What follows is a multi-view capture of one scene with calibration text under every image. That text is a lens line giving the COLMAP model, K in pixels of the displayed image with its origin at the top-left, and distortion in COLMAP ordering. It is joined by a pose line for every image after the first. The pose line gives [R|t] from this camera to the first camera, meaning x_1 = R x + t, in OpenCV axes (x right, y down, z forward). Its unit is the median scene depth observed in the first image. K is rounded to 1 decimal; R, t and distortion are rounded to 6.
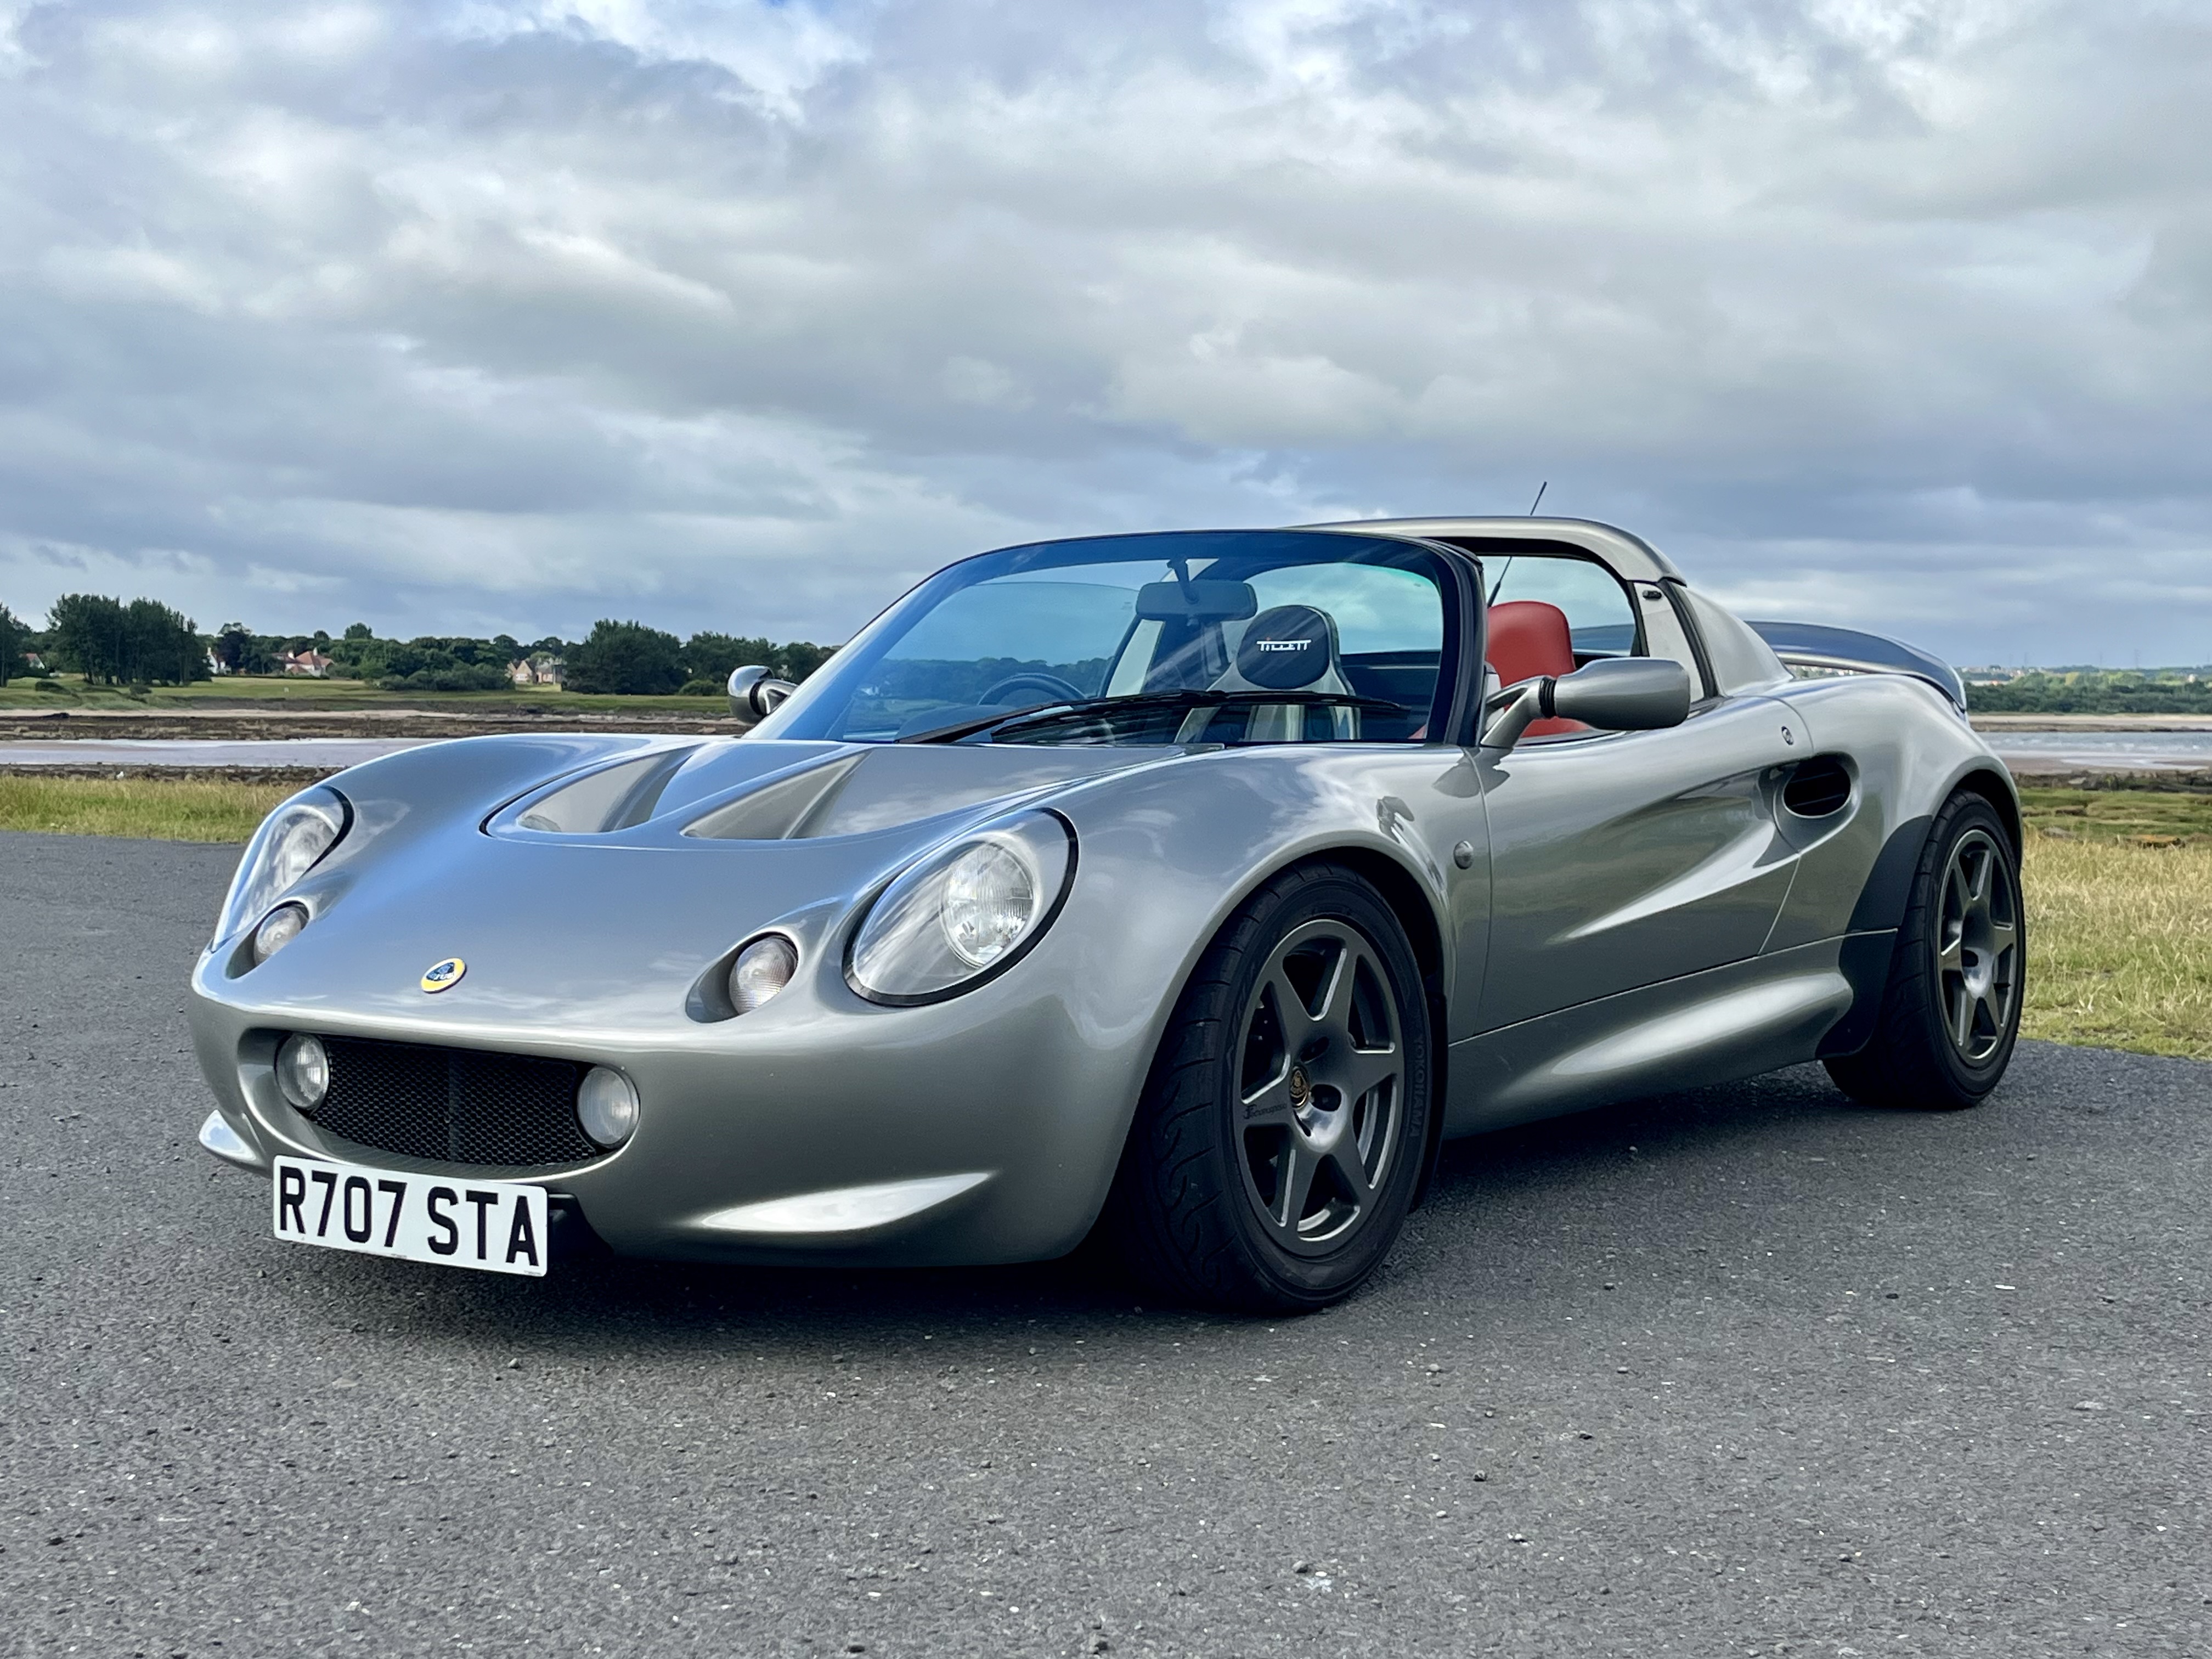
lens RADIAL K [[2985.8, 0, 1108.0], [0, 2985.8, 815.9], [0, 0, 1]] dist [0.027967, 0.000000]
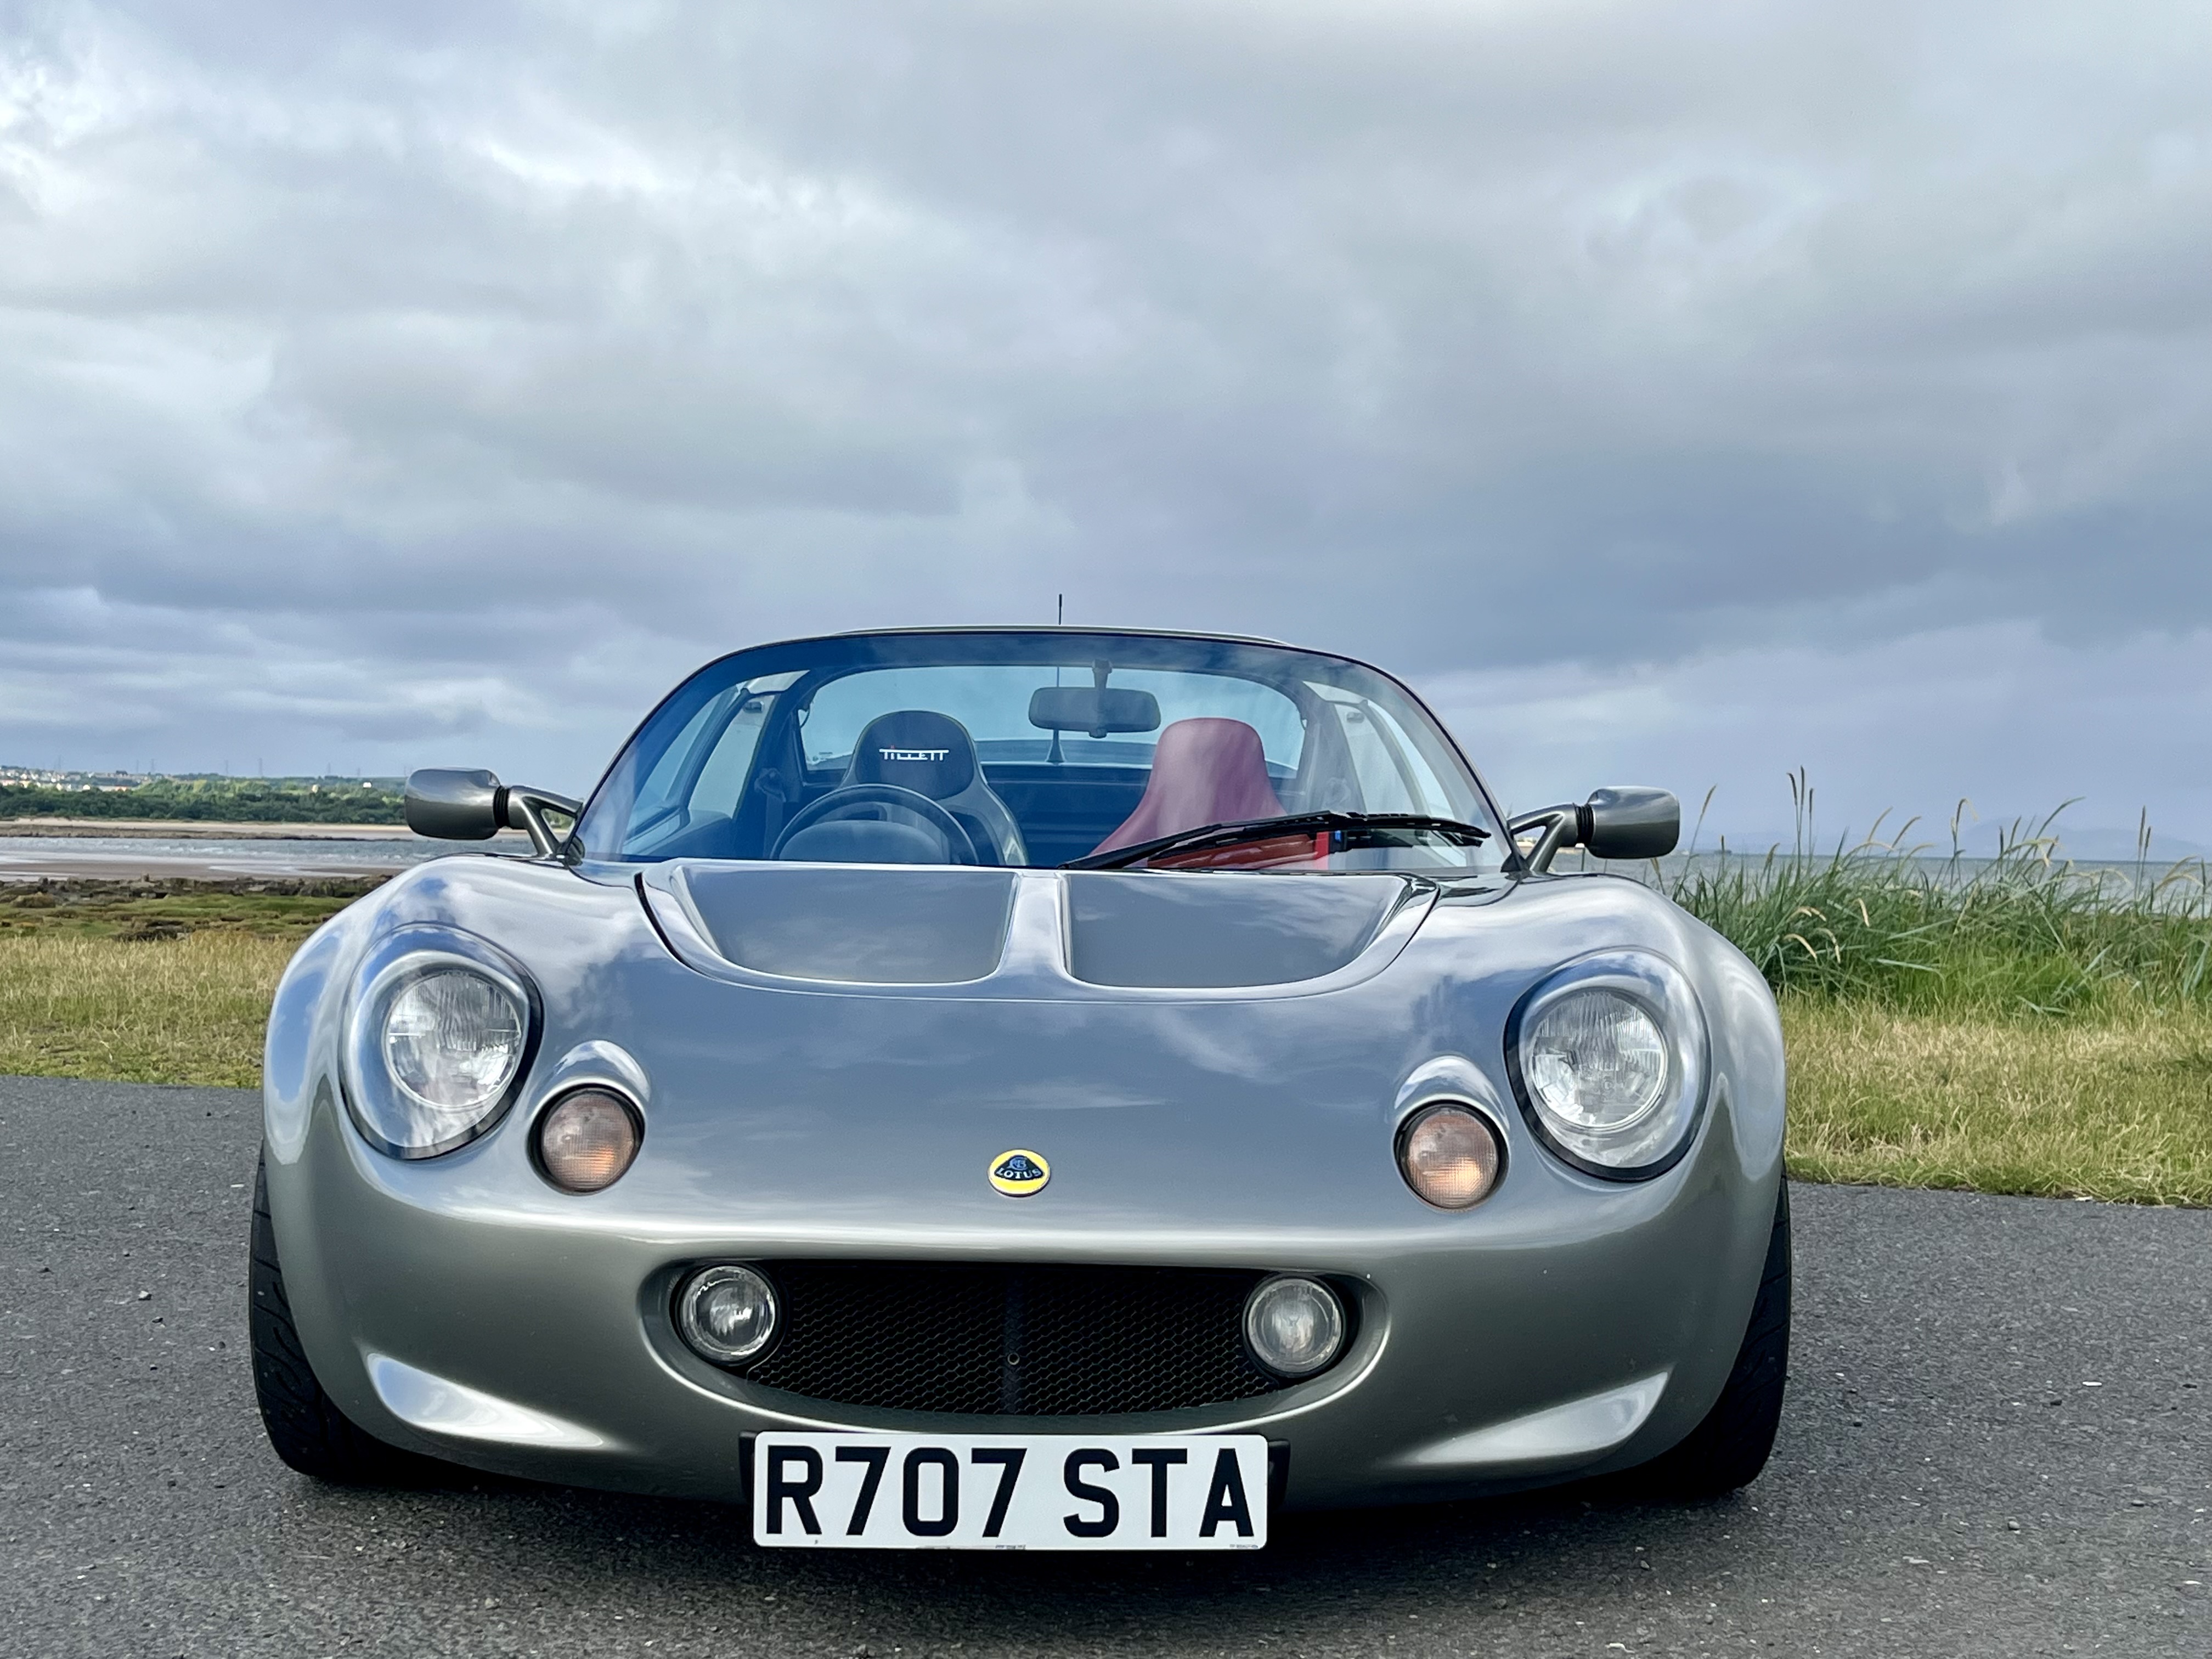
lens RADIAL K [[2985.8, 0, 1102.1], [0, 2985.8, 840.3], [0, 0, 1]] dist [0.027967, 0.000000]
pose [[0.802011, 0.012130, 0.597186, -0.655434], [0.004109, 0.999658, -0.025823, -0.011642], [-0.597295, 0.023164, 0.801687, 0.366436]]
